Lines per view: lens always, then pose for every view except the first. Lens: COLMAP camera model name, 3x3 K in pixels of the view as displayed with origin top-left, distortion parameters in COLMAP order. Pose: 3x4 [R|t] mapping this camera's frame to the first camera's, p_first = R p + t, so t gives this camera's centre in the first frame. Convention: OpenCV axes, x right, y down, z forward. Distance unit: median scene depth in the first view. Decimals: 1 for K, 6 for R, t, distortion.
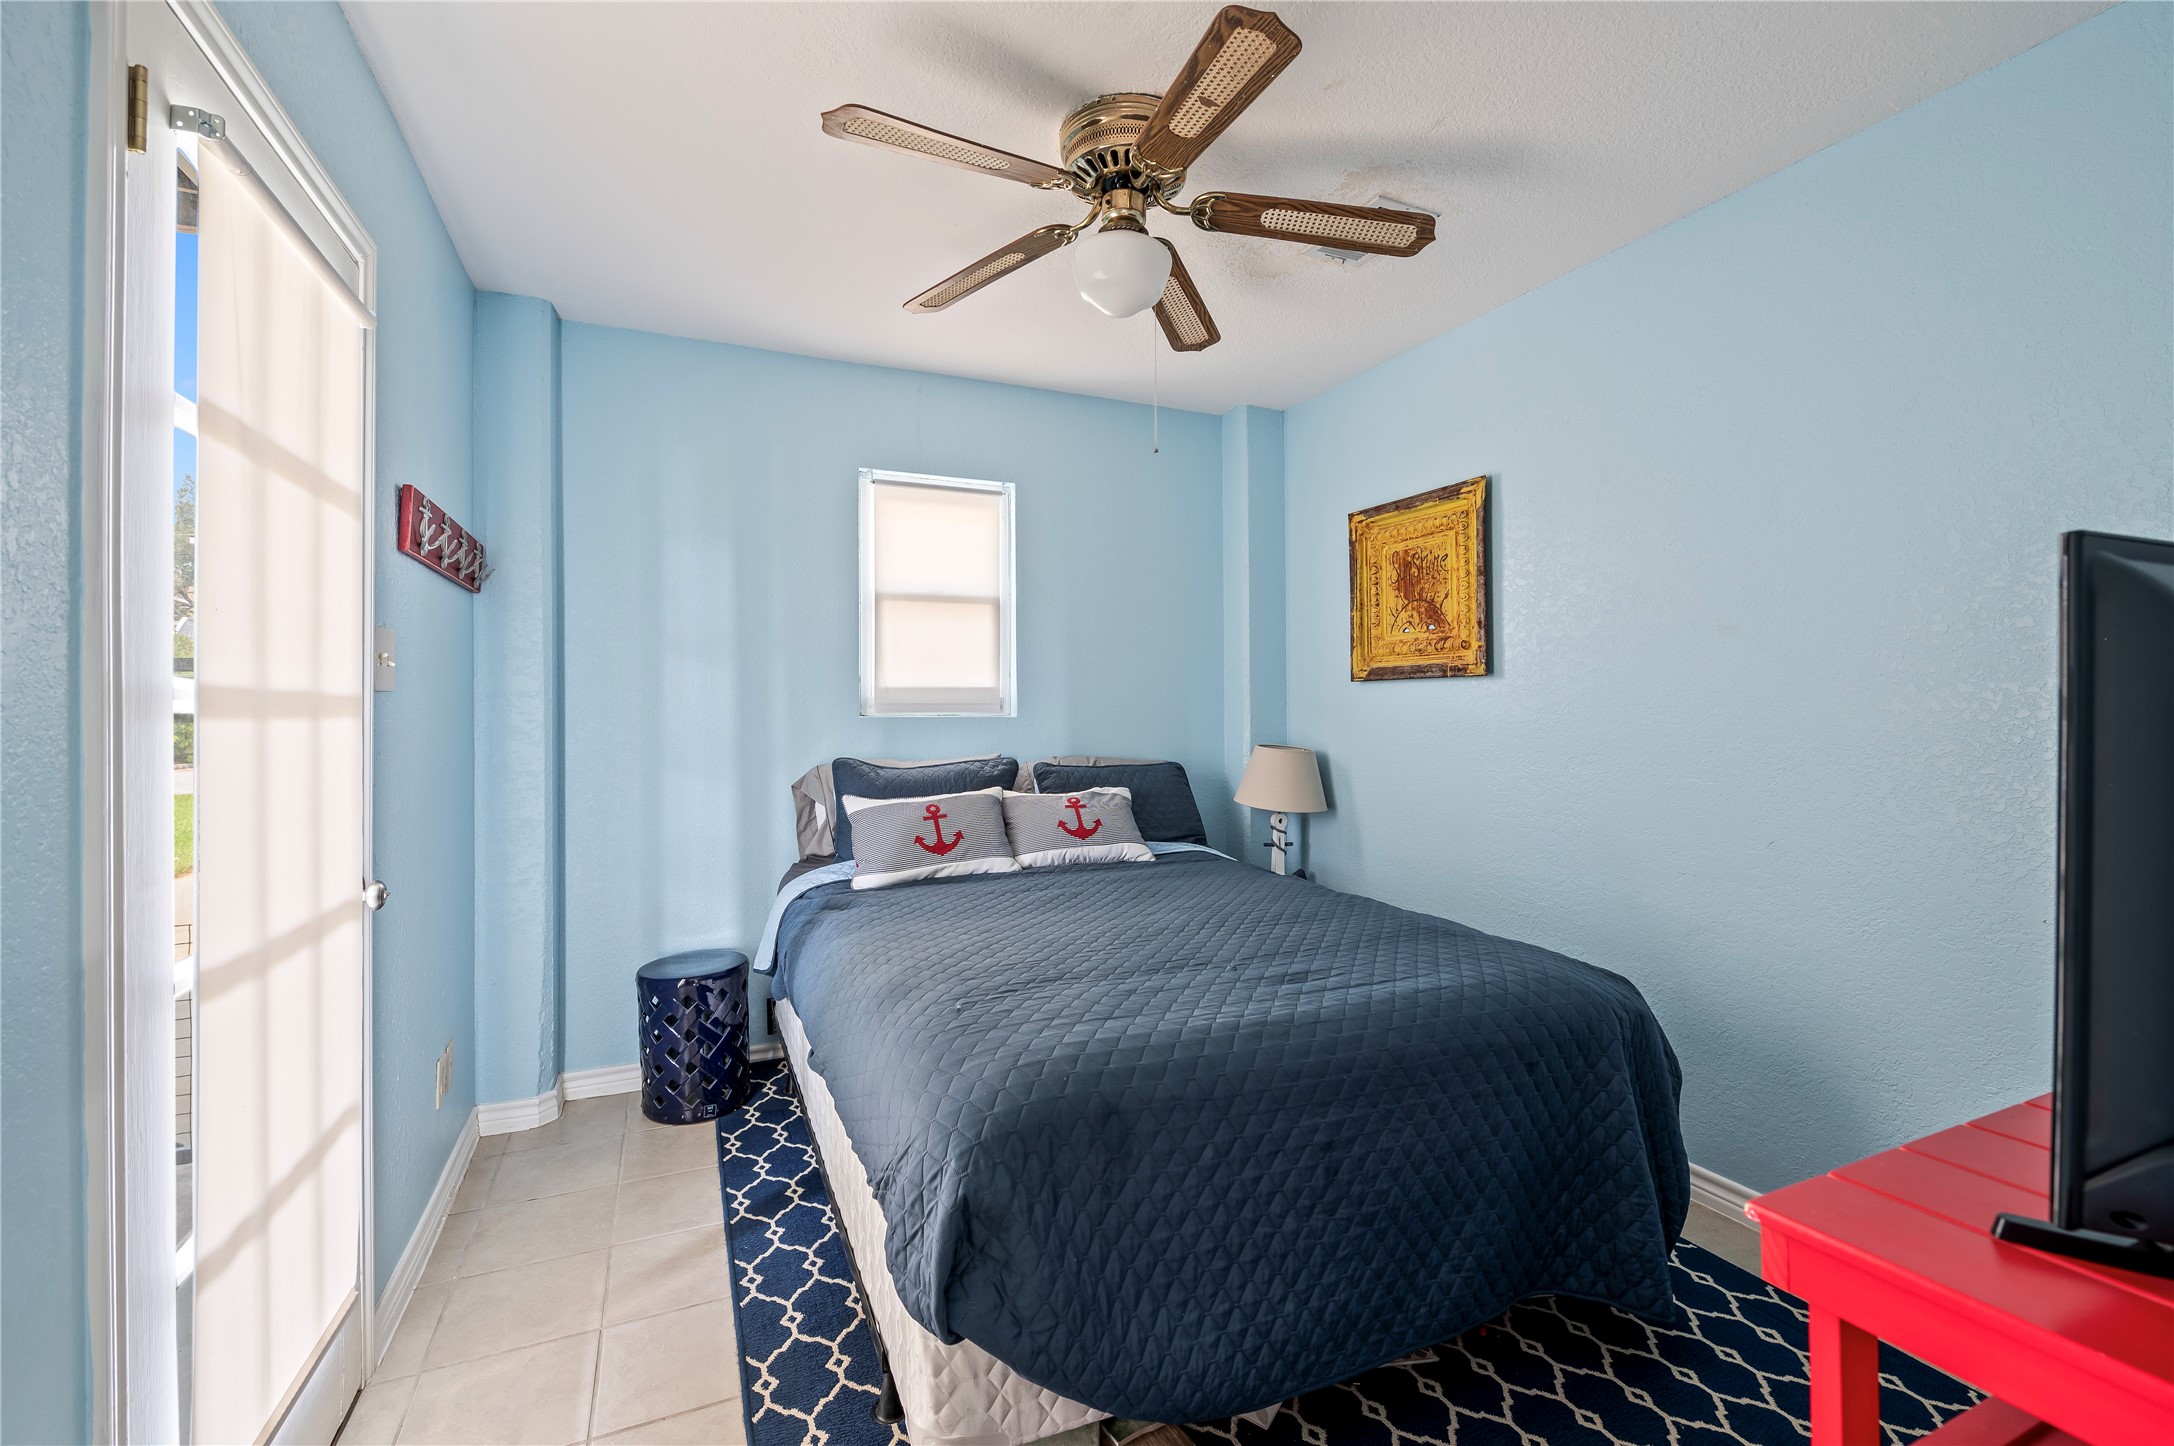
lens RADIAL K [[940.1, 0, 1086.5], [0, 940.1, 716.5], [0, 0, 1]] dist [-0.001957, 0.000503]
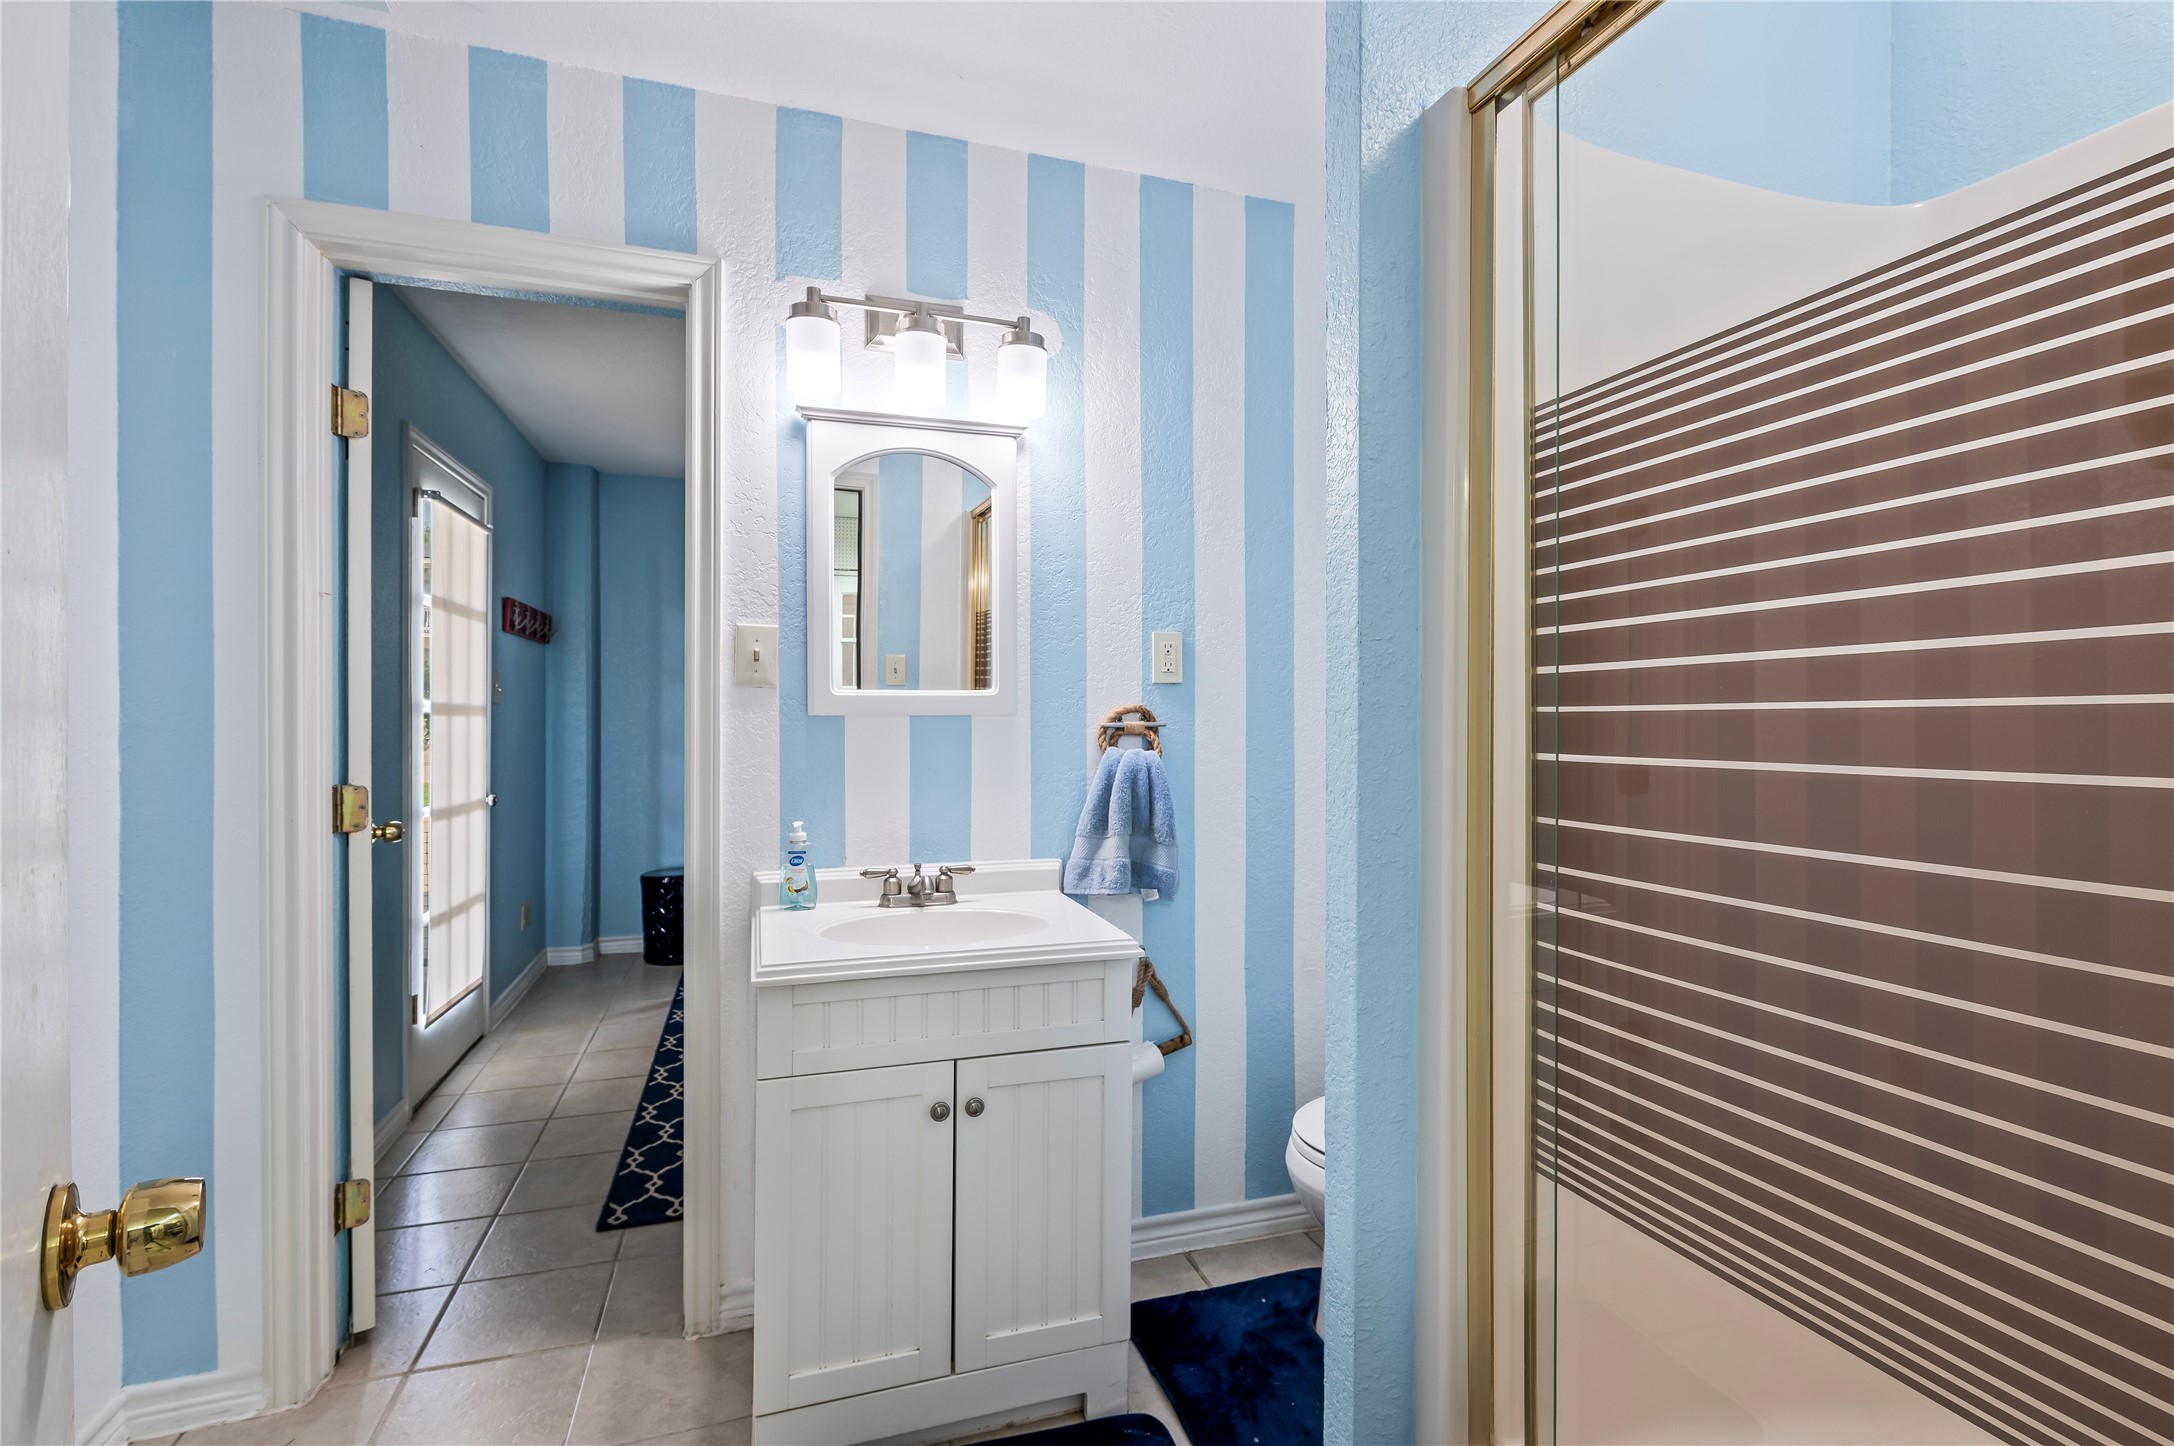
lens RADIAL K [[971.2, 0, 1088.4], [0, 971.2, 722.3], [0, 0, 1]] dist [-0.004870, -0.000763]
pose [[0.995894, 0.001438, -0.090516, 0.641011], [-0.001621, 0.999997, -0.001955, 0.014039], [0.090513, 0.002094, 0.995893, -0.868387]]
